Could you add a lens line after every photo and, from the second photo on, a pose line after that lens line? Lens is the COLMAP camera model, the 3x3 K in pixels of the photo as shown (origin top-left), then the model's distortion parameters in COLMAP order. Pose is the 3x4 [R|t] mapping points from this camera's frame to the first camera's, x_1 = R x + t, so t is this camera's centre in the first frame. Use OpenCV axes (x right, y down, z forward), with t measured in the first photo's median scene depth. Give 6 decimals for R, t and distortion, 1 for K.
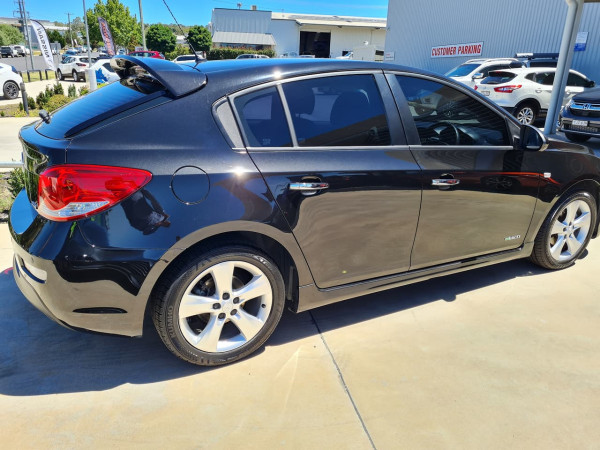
lens RADIAL K [[450.2, 0, 295.3], [0, 450.2, 225.8], [0, 0, 1]] dist [0.052796, -0.047236]
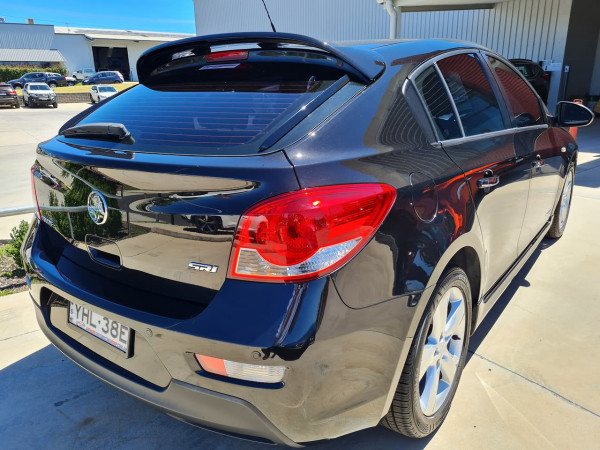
lens RADIAL K [[450.2, 0, 299.7], [0, 450.2, 224.5], [0, 0, 1]] dist [0.052796, -0.047236]
pose [[0.911626, -0.166313, 0.375870, -0.120170], [0.177784, 0.984060, 0.004229, -0.014861], [-0.370583, 0.062968, 0.926663, 0.069857]]
